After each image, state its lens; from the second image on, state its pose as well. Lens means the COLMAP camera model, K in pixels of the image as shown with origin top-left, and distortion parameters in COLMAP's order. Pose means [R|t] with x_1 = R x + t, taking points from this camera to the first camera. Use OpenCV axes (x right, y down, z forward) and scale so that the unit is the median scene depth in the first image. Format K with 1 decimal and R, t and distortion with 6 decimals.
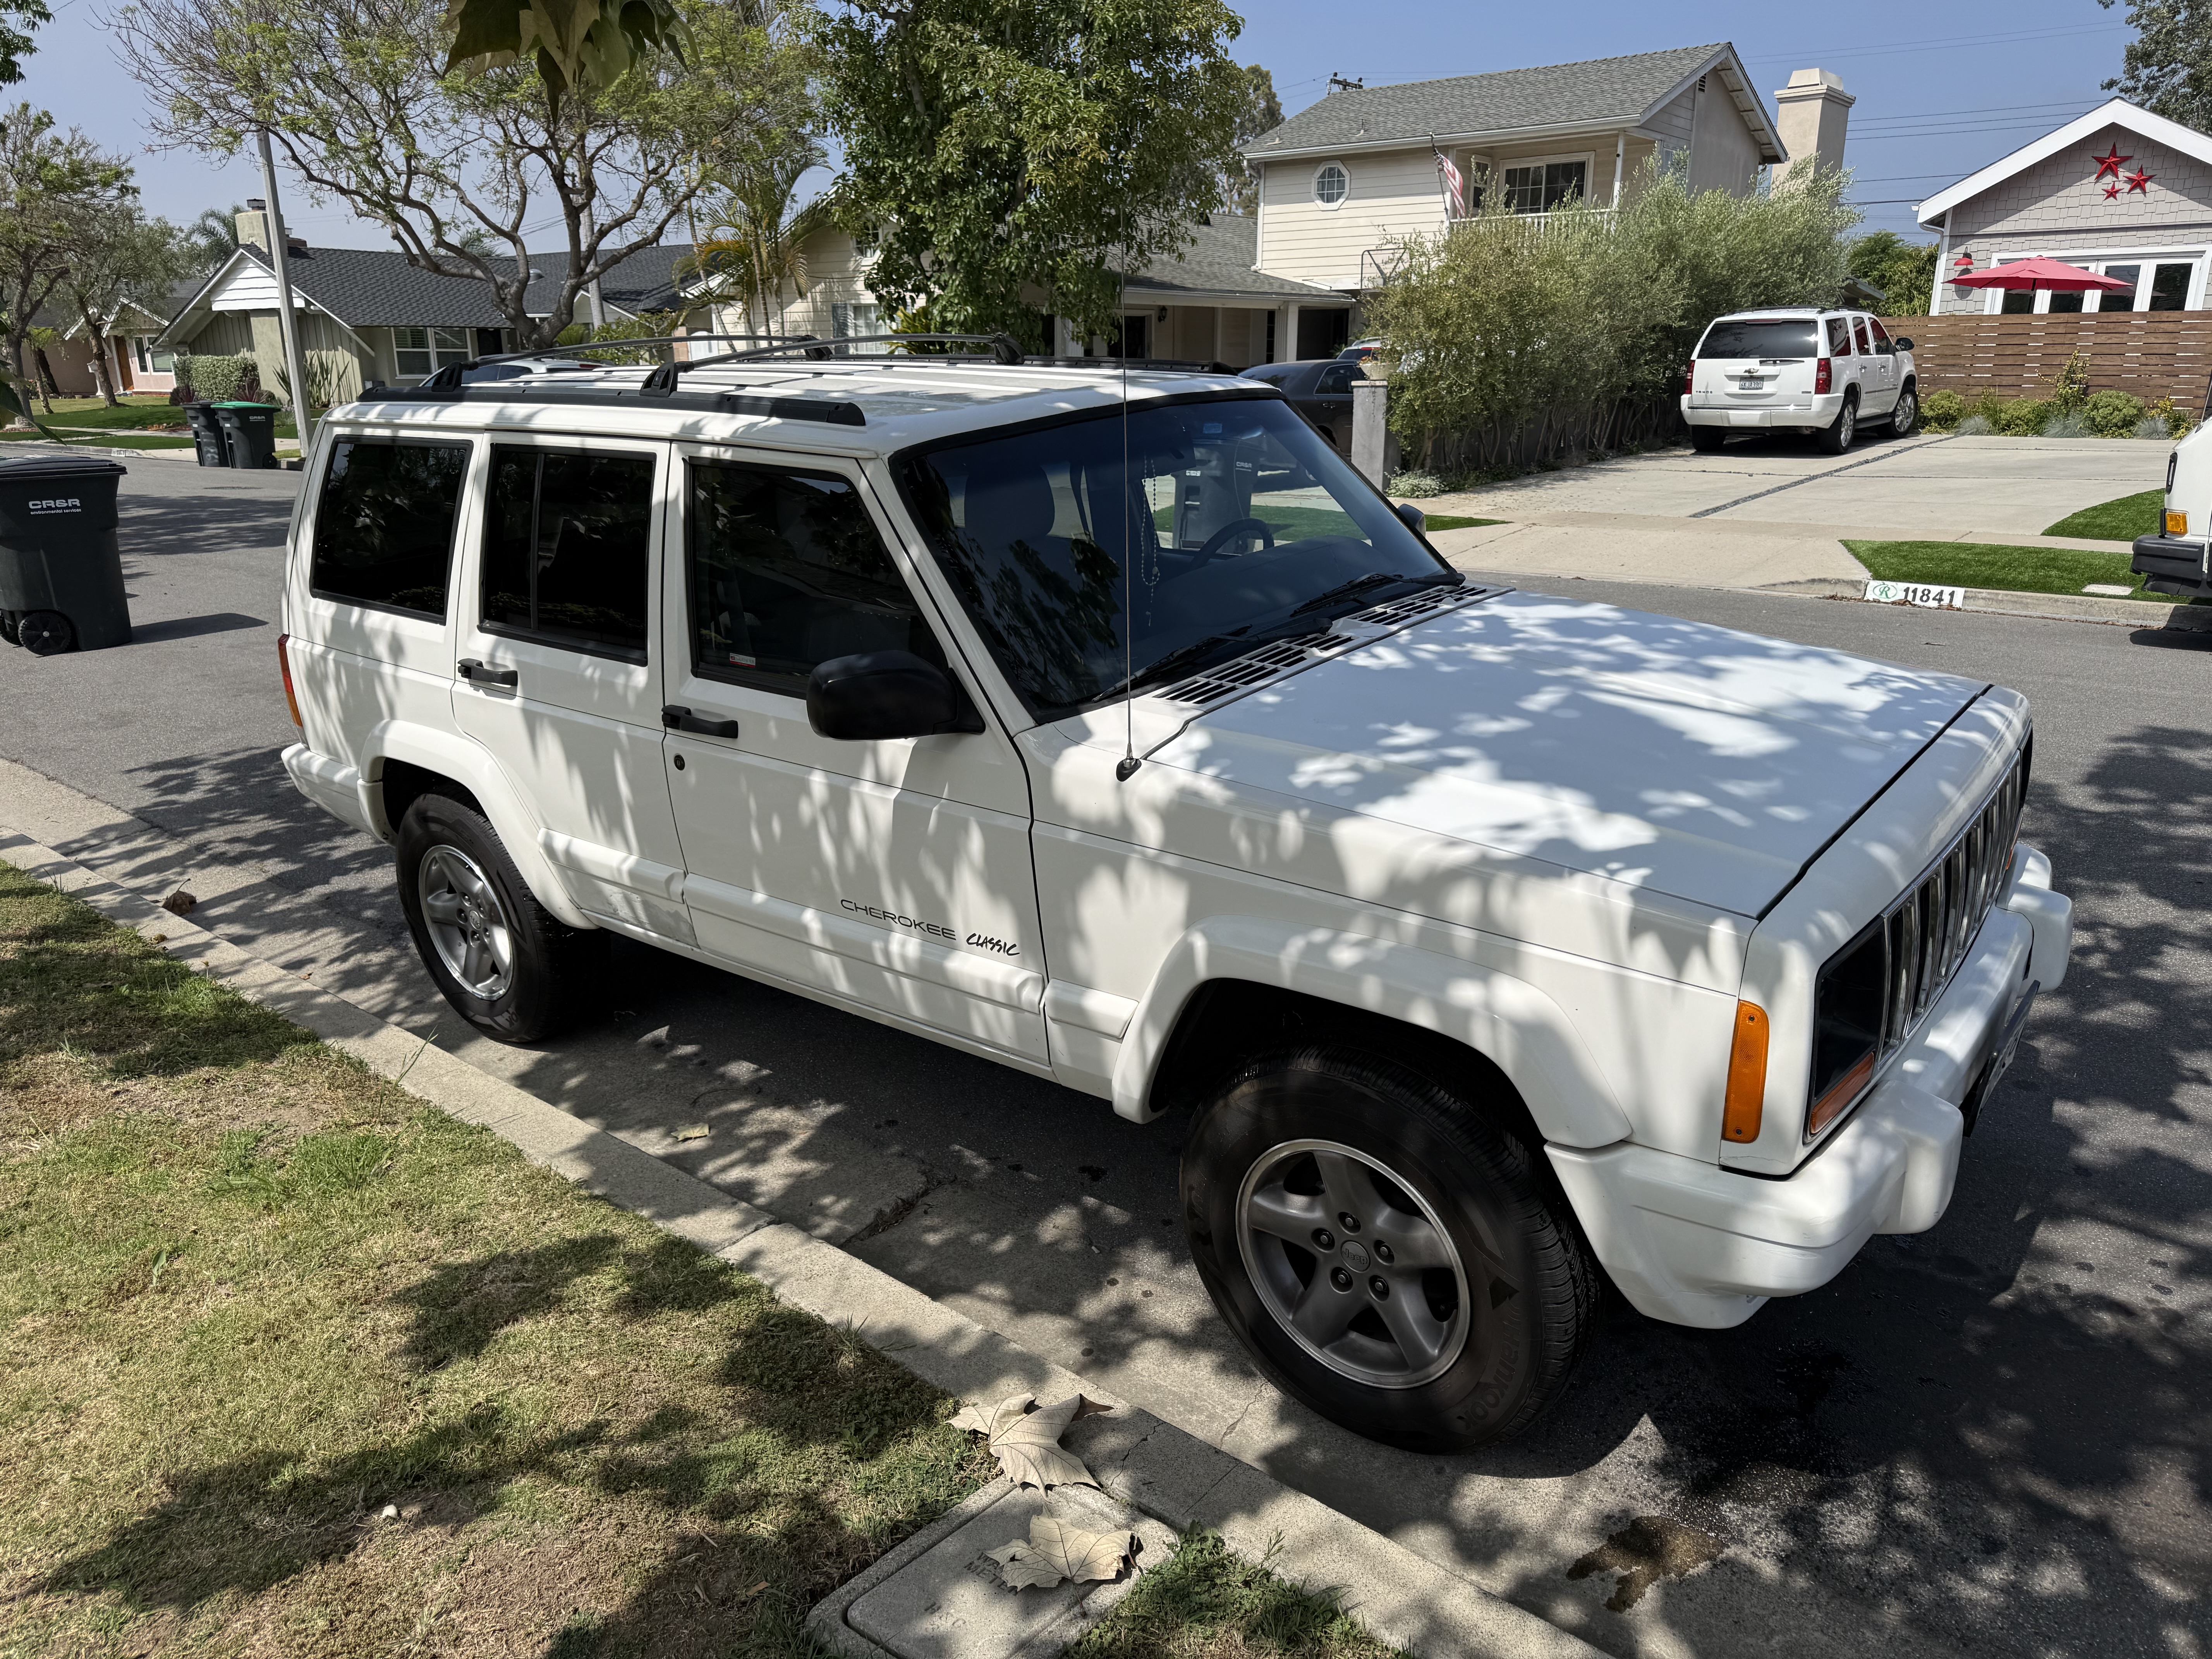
lens RADIAL K [[1538.4, 0, 1100.8], [0, 1538.4, 825.6], [0, 0, 1]] dist [0.036609, -0.010108]
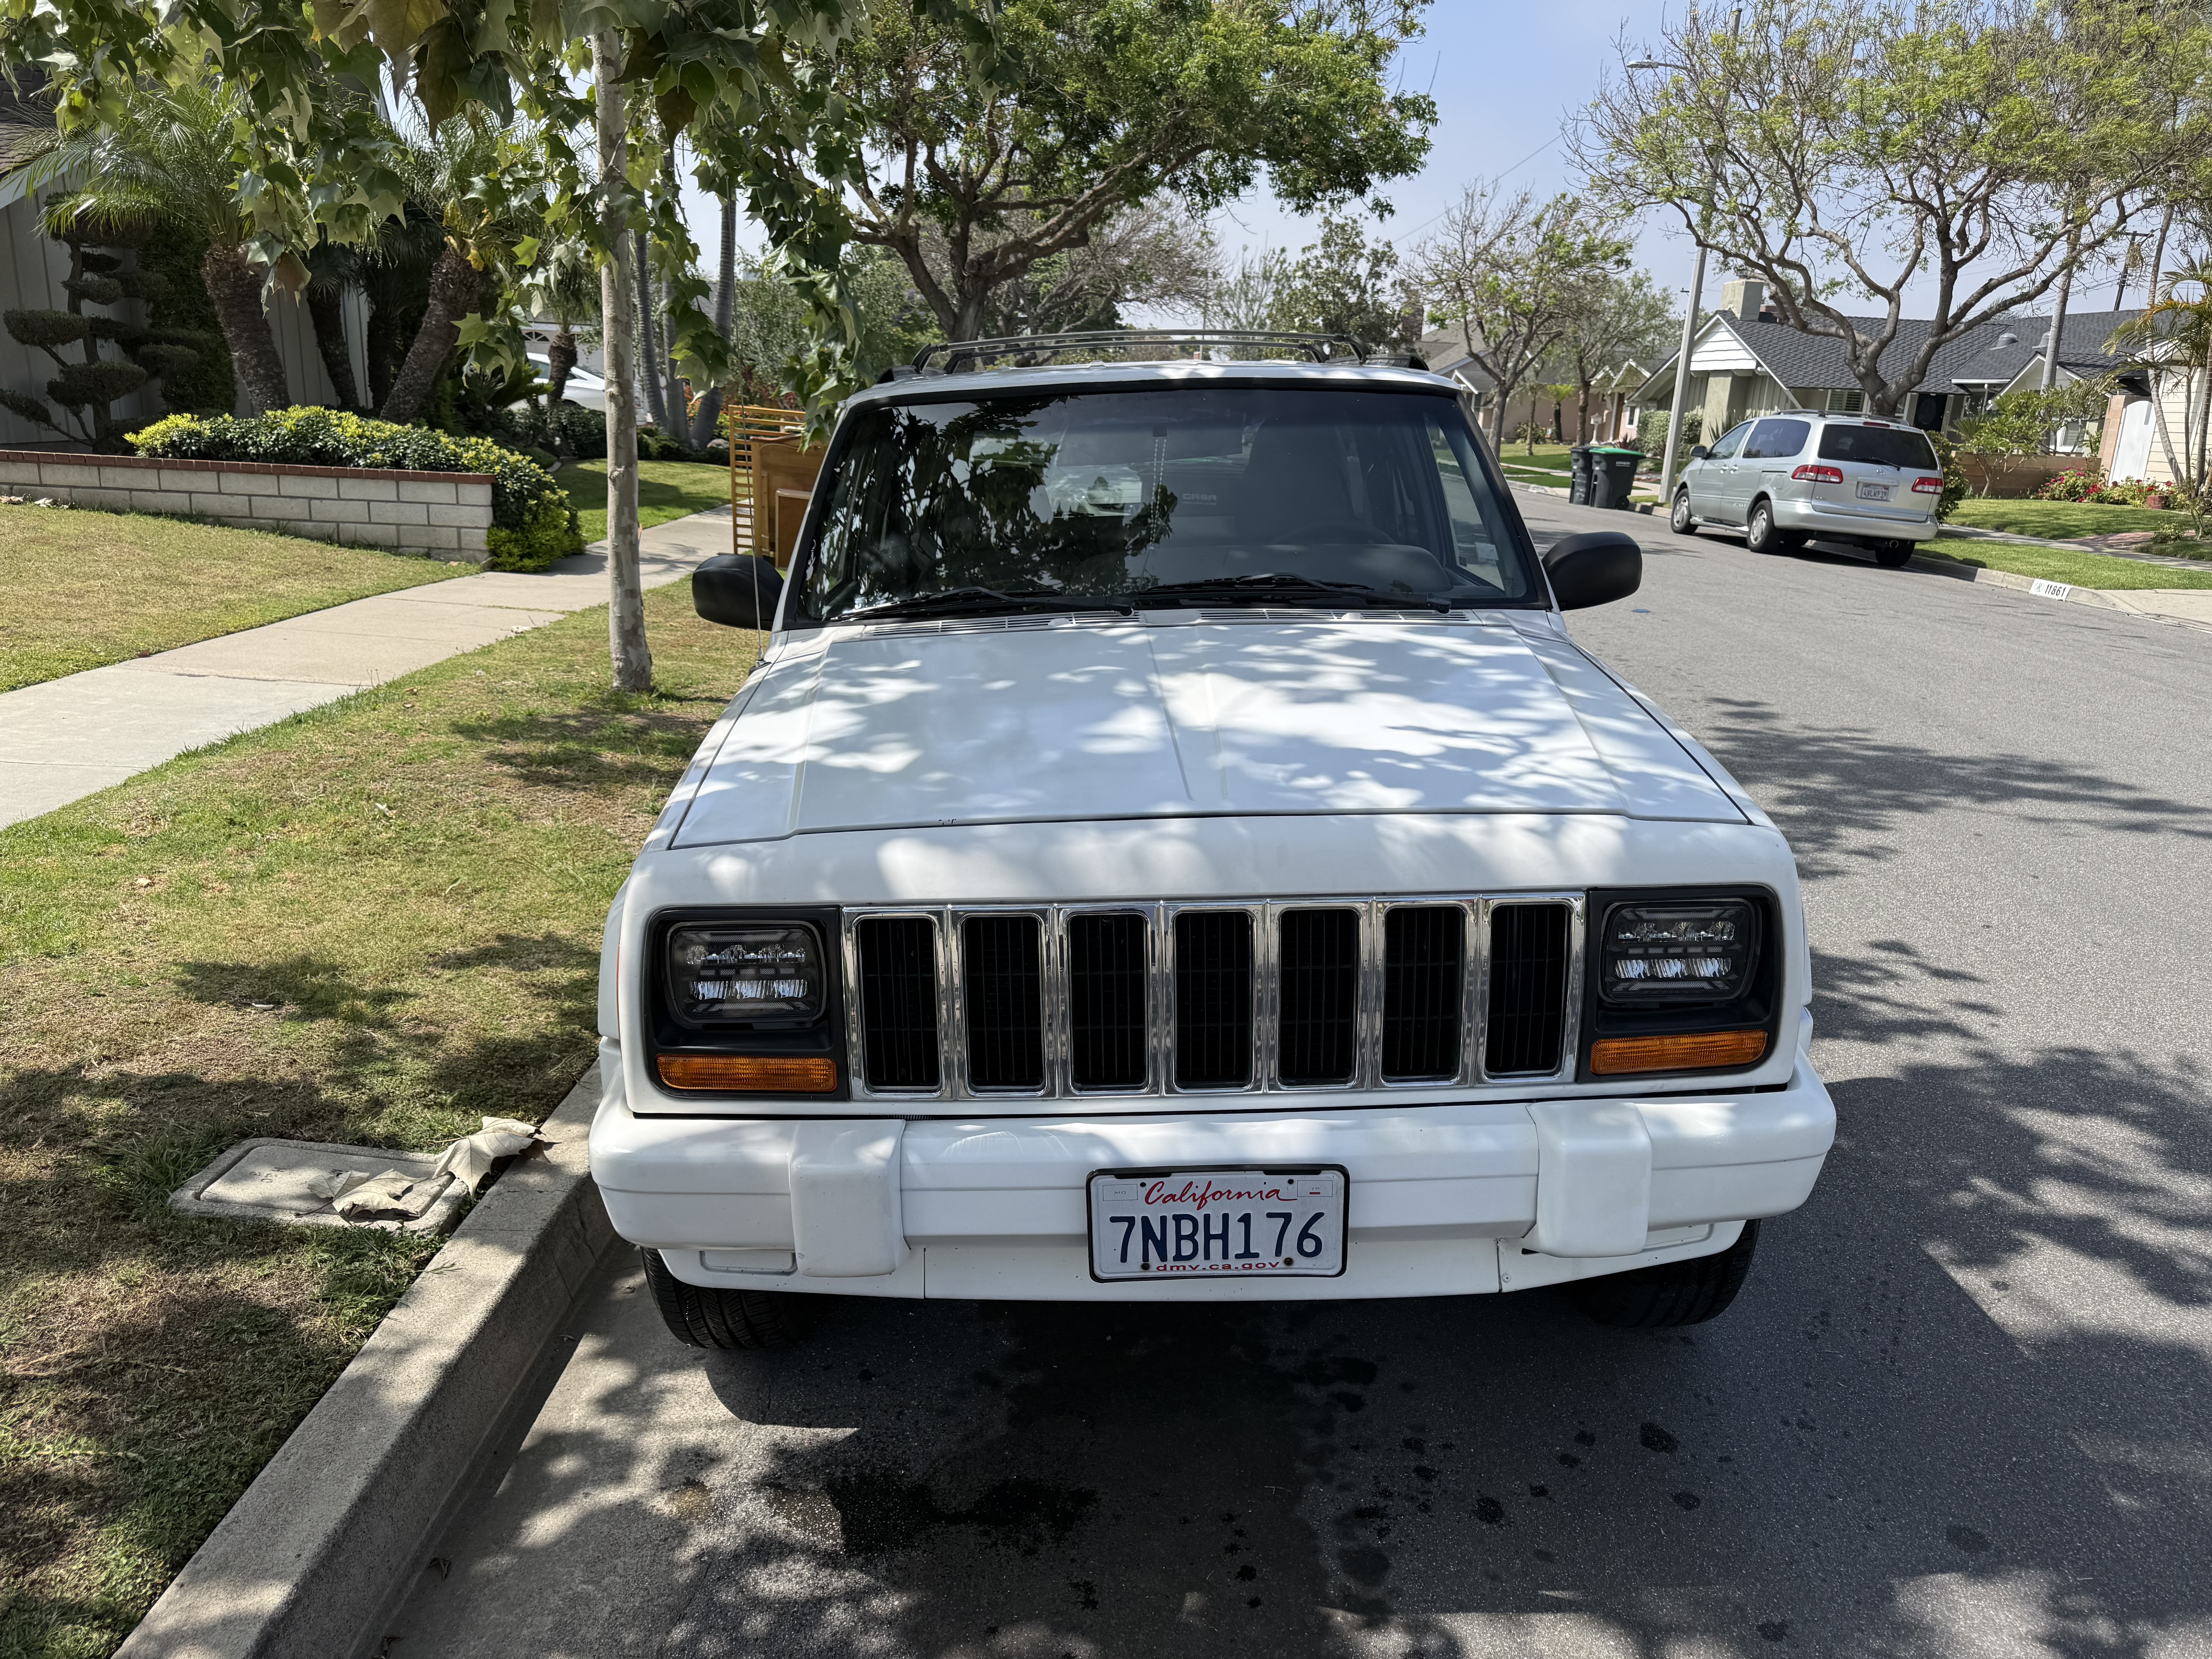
lens RADIAL K [[1538.4, 0, 1105.8], [0, 1538.4, 835.6], [0, 0, 1]] dist [0.036609, -0.010108]
pose [[0.640766, 0.253880, -0.724544, 0.097275], [-0.277815, 0.956461, 0.089452, -0.008949], [0.715708, 0.143972, 0.683399, 0.037787]]
